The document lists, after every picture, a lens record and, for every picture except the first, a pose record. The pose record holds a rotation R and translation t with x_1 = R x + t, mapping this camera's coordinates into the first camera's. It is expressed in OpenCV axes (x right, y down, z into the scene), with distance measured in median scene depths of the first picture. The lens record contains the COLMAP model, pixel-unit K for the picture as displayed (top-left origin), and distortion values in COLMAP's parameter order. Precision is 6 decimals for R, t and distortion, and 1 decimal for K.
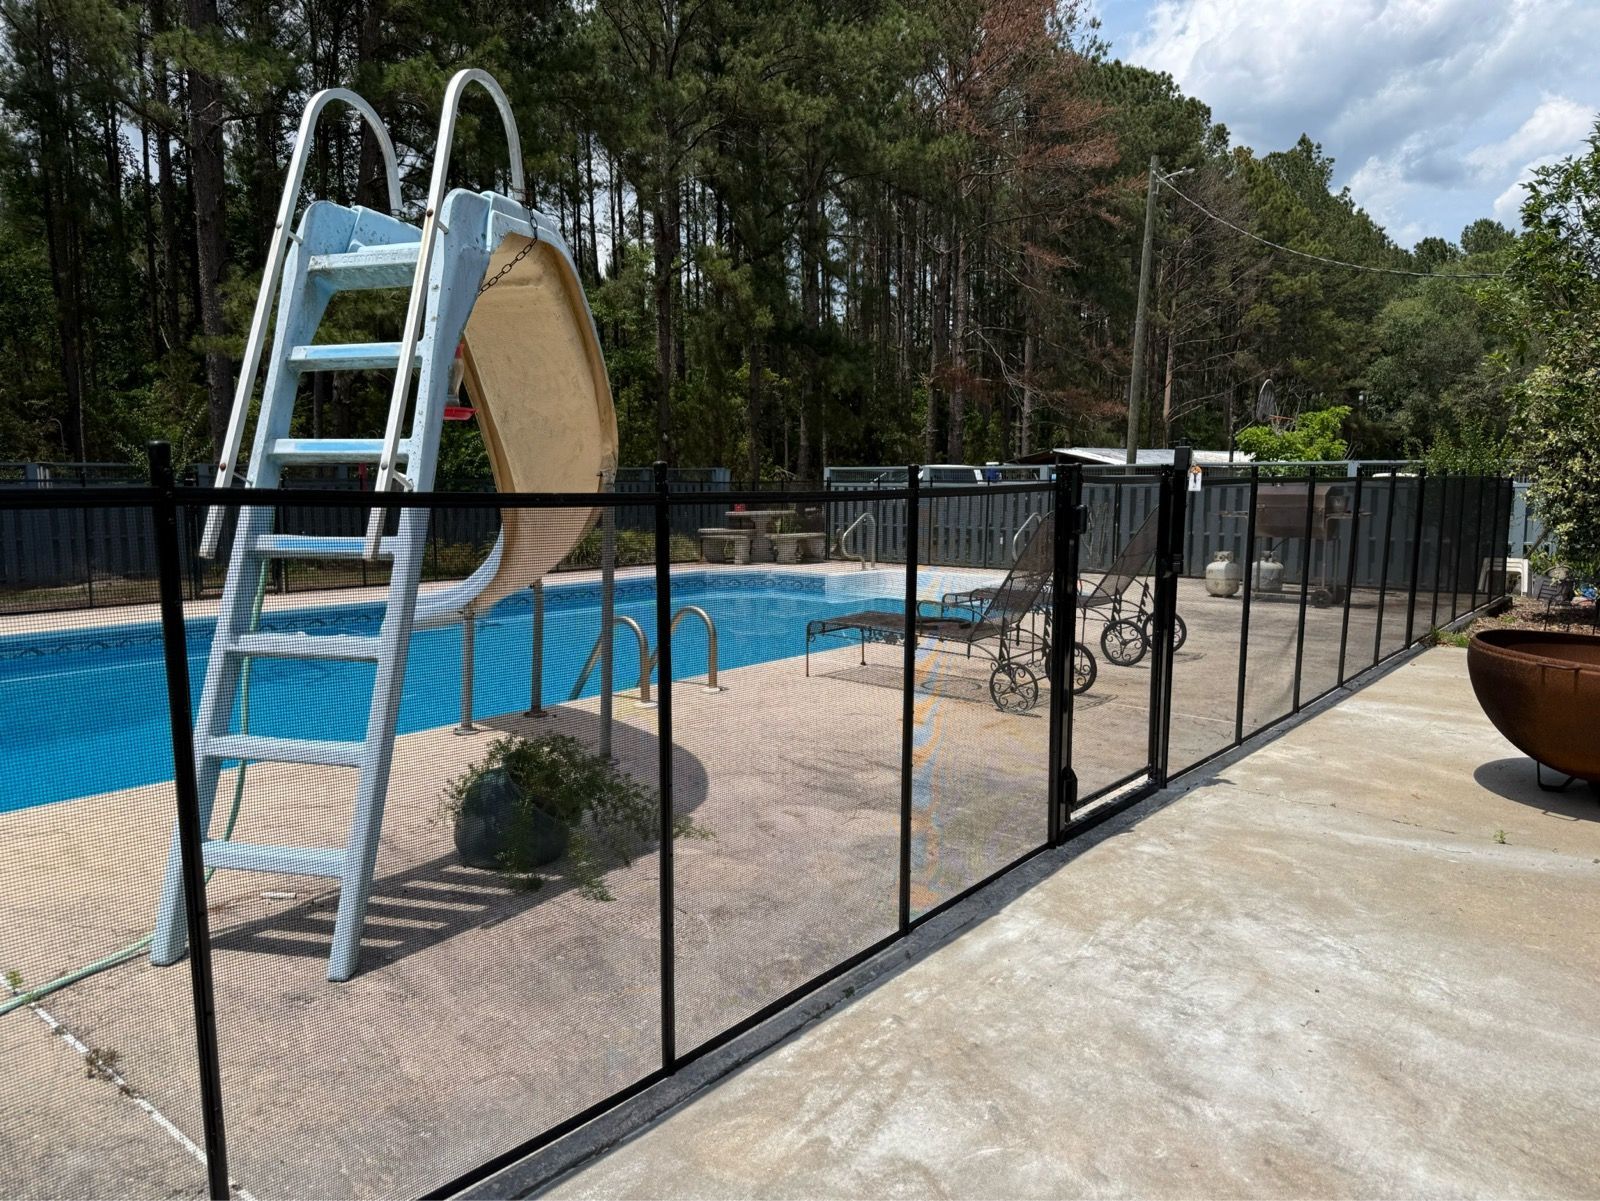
lens RADIAL K [[1143.5, 0, 800.0], [0, 1143.5, 600.5], [0, 0, 1]] dist [-0.001673, 0.000723]
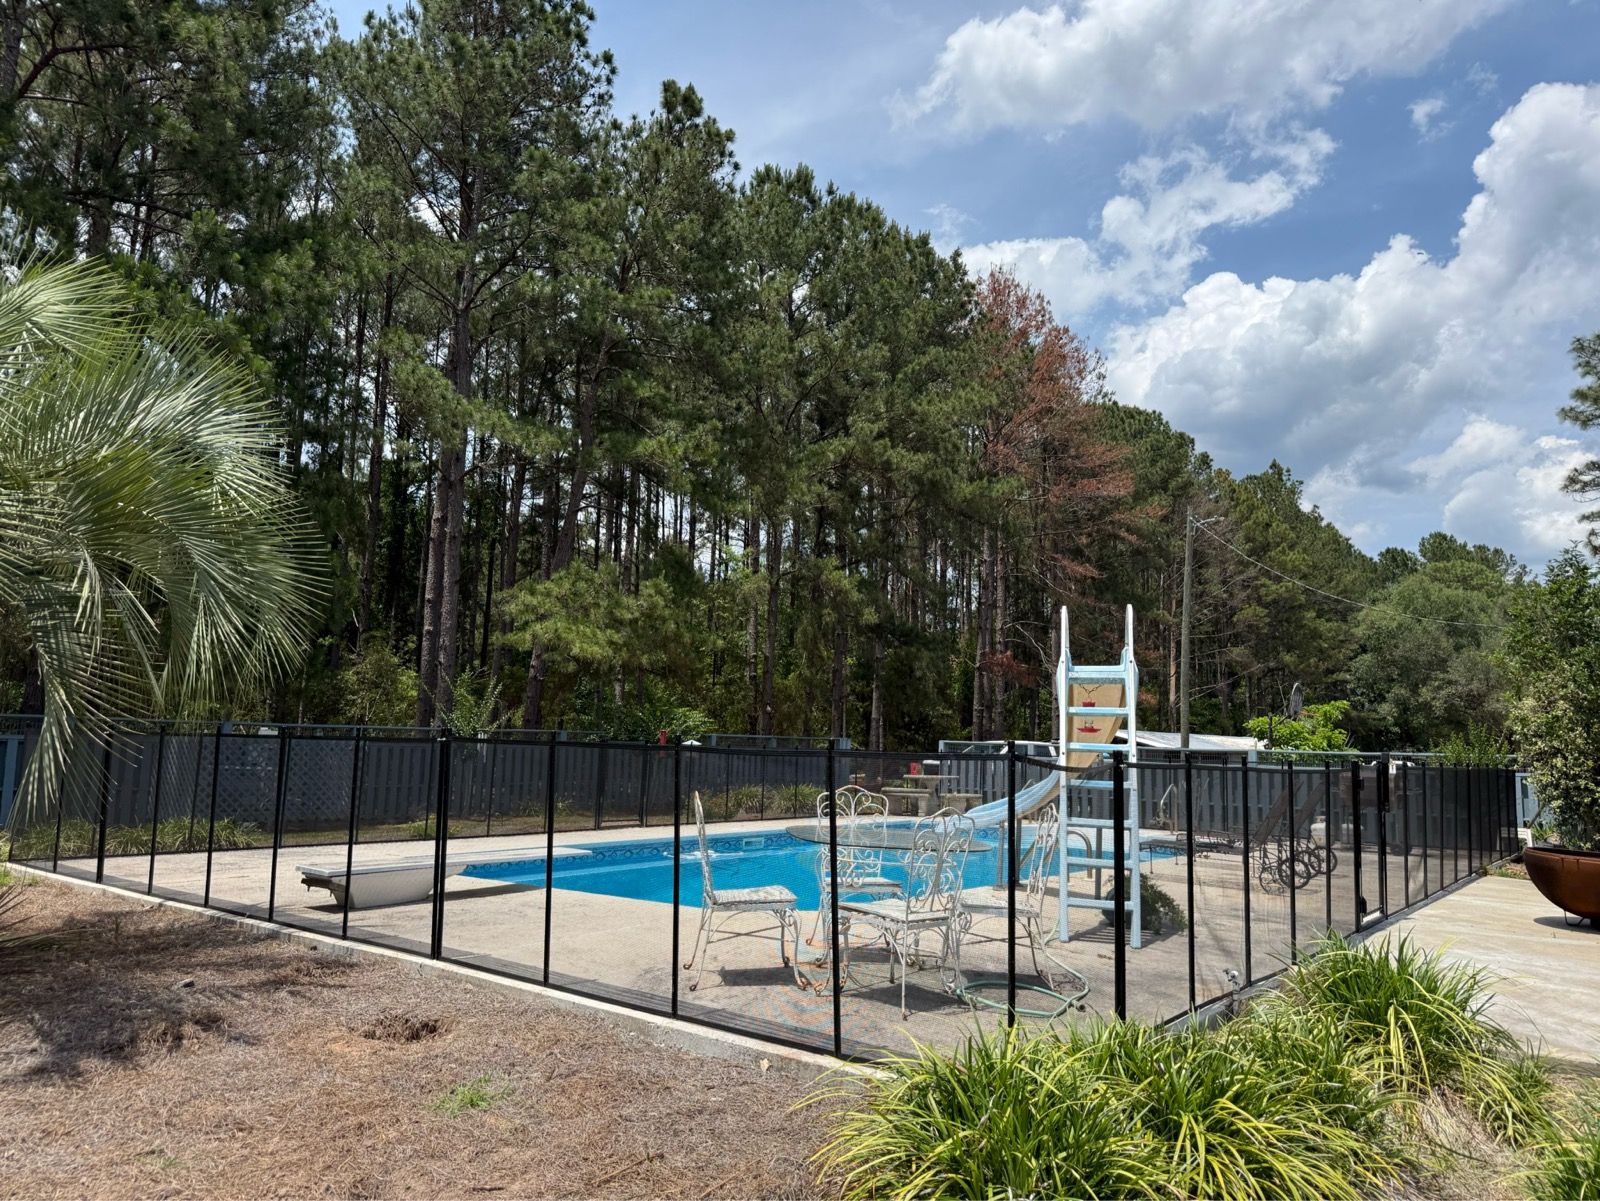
lens RADIAL K [[1195.4, 0, 700.4], [0, 1195.4, 600.5], [0, 0, 1]] dist [-0.000968, -0.036172]
pose [[0.999351, 0.026750, -0.024110, -0.111985], [-0.031473, 0.974142, -0.223733, 0.015474], [0.017502, 0.224347, 0.974352, -0.156651]]
